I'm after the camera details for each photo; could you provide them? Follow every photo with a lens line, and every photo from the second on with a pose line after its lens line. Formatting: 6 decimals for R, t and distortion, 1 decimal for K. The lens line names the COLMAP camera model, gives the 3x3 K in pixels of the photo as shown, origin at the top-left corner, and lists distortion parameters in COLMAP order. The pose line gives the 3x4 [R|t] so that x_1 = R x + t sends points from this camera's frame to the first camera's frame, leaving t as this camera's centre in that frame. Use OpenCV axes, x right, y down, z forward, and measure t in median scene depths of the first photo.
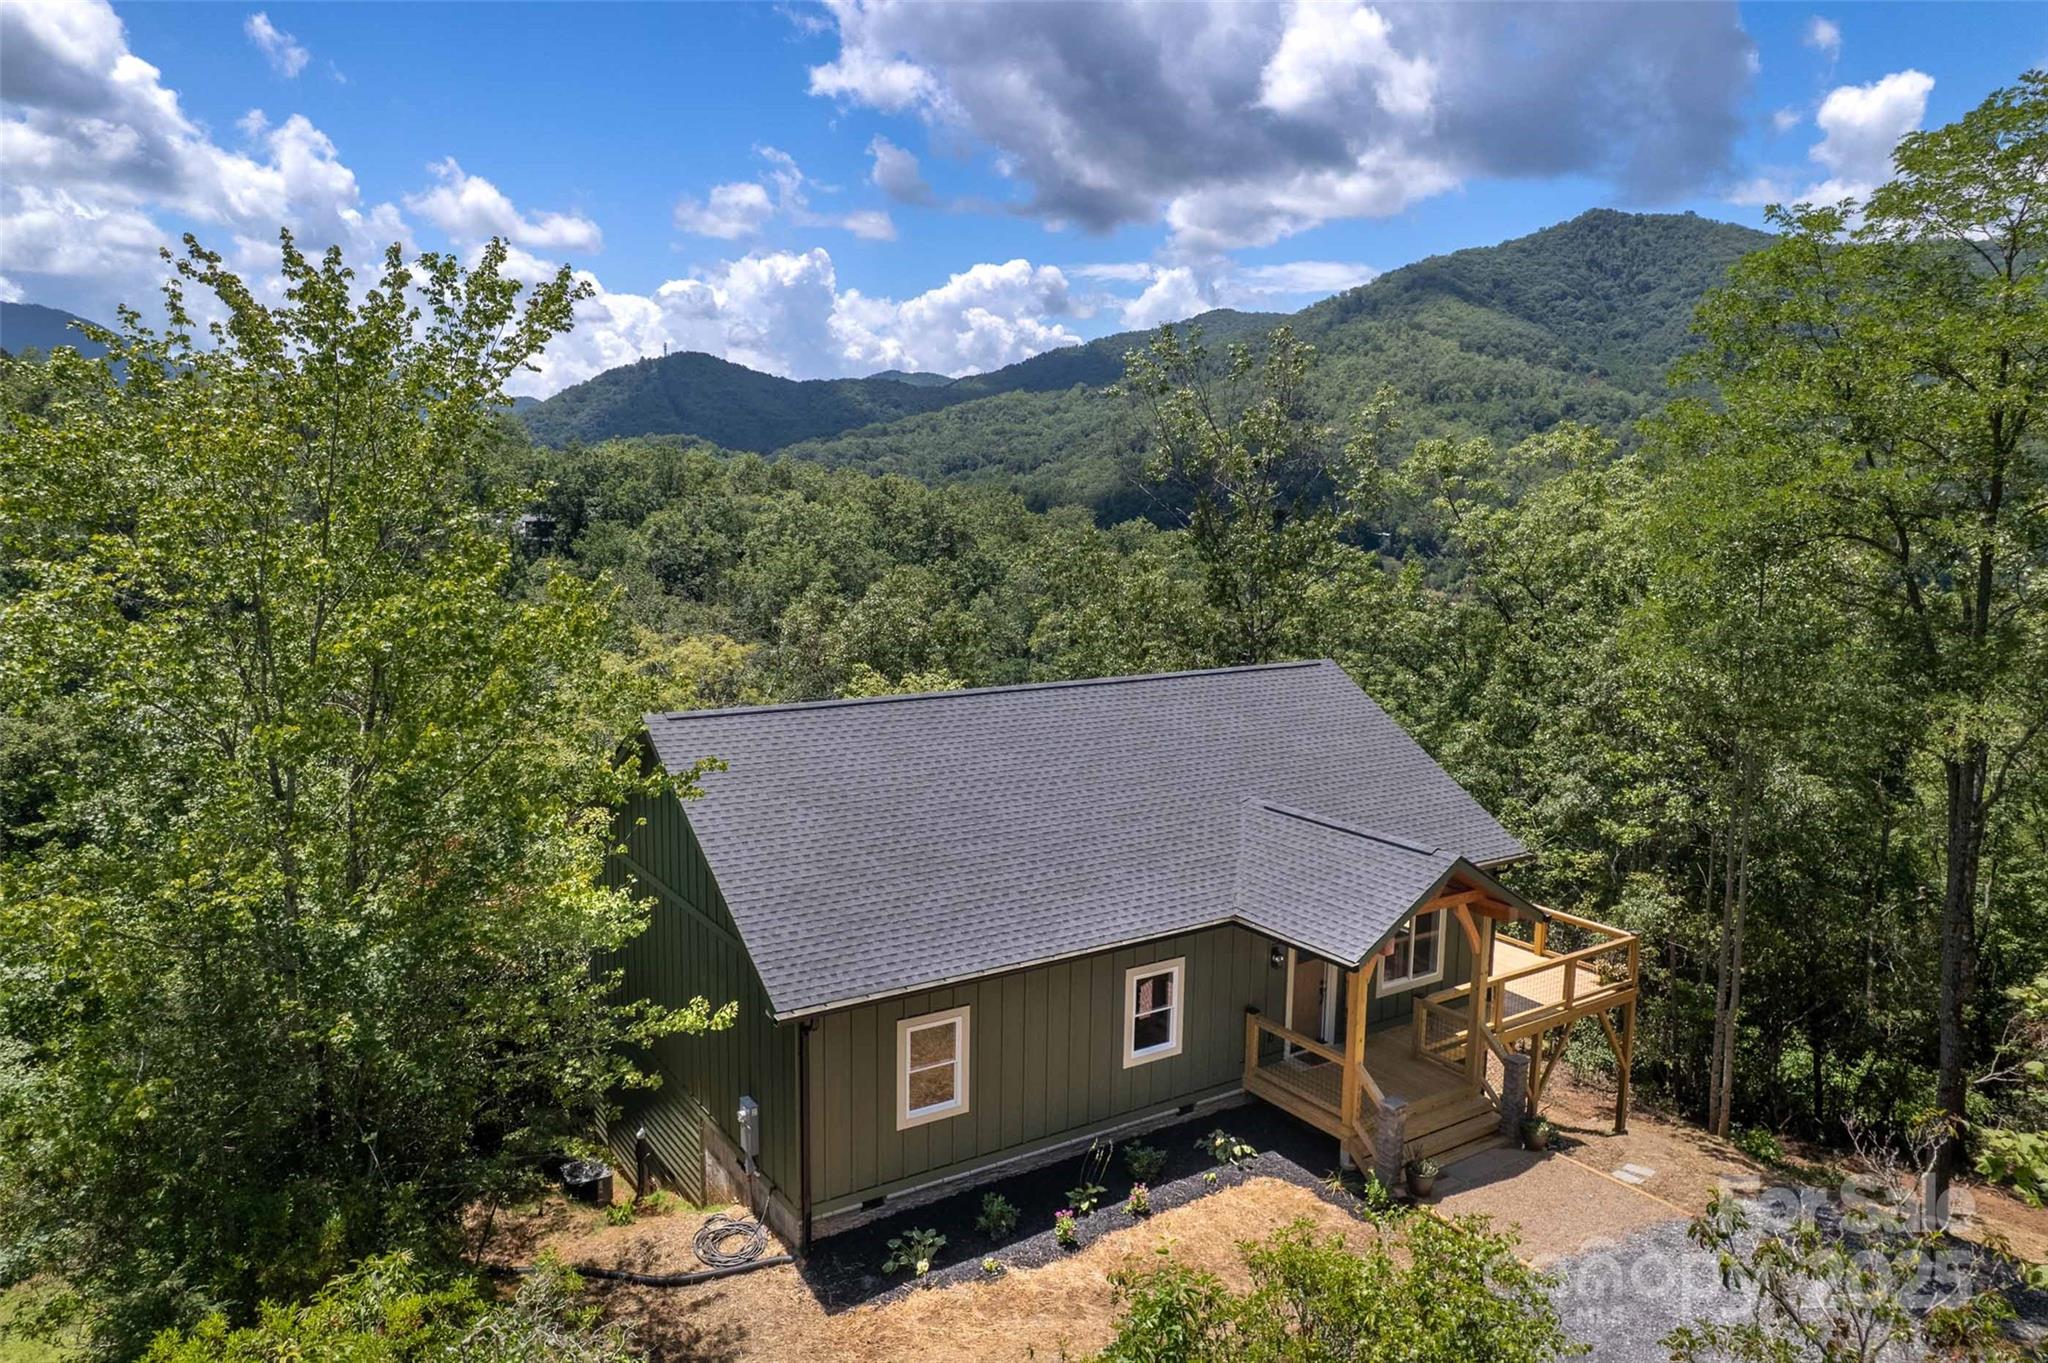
lens RADIAL K [[1361.7, 0, 987.0], [0, 1361.7, 681.2], [0, 0, 1]] dist [-0.055316, -0.000074]
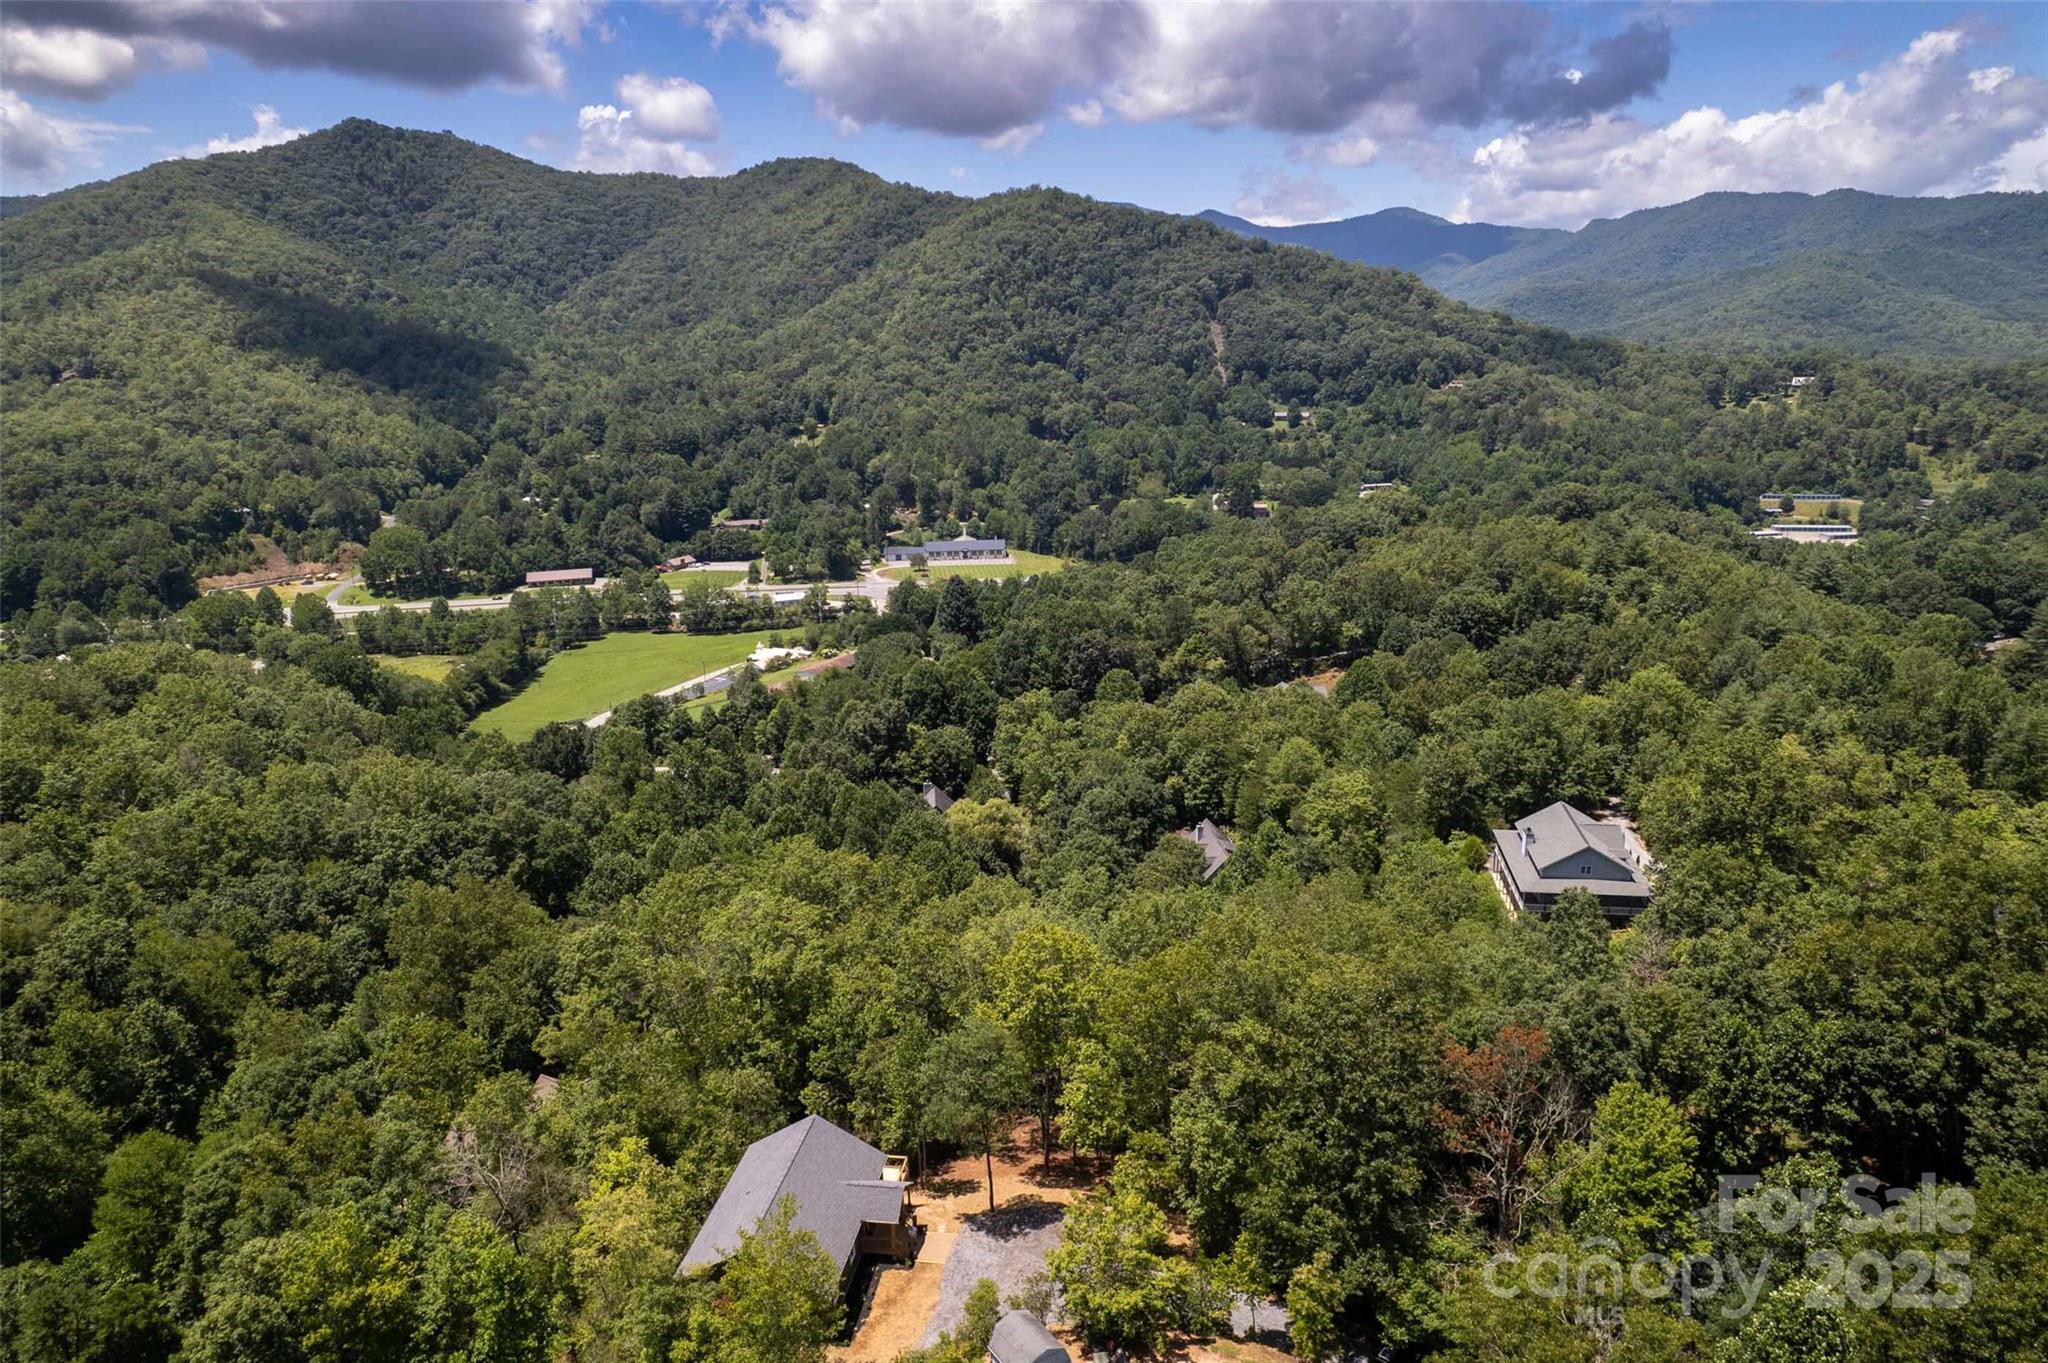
lens RADIAL K [[1319.3, 0, 1017.2], [0, 1319.3, 684.9], [0, 0, 1]] dist [-0.083229, 0.081720]
pose [[0.645860, -0.215751, 0.732336, -0.038893], [0.135617, 0.976405, 0.168052, -0.038300], [-0.751314, -0.009221, 0.659881, -0.037676]]
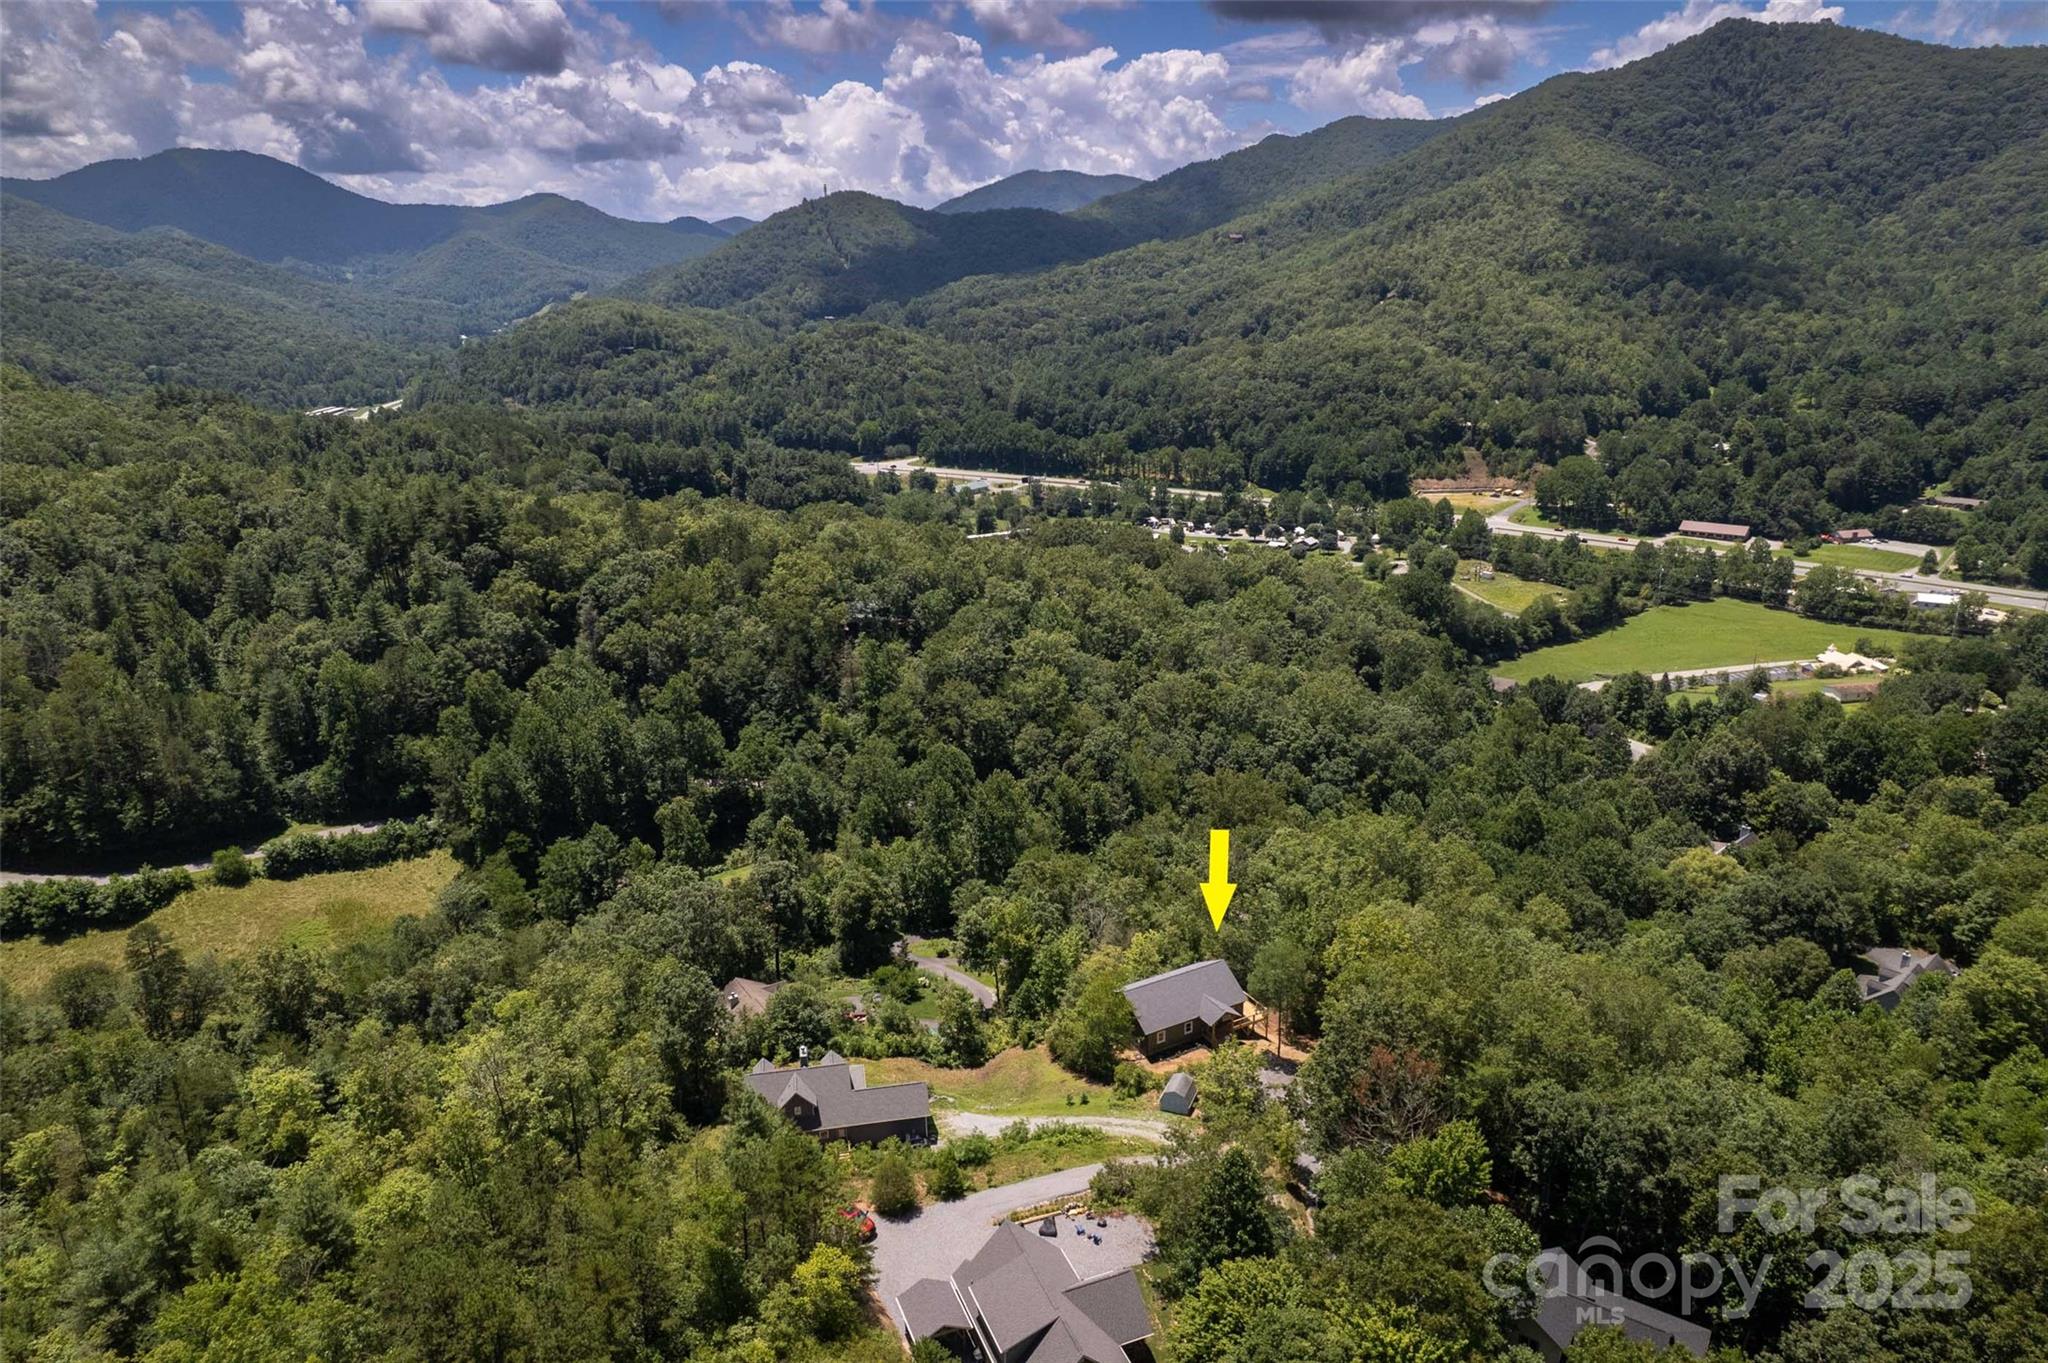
lens RADIAL K [[1319.3, 0, 1017.2], [0, 1319.3, 684.9], [0, 0, 1]] dist [-0.083229, 0.081720]
pose [[0.996531, -0.009299, -0.082702, -0.004125], [0.023756, 0.984178, 0.175586, -0.055318], [0.079760, -0.176941, 0.980984, -0.110984]]
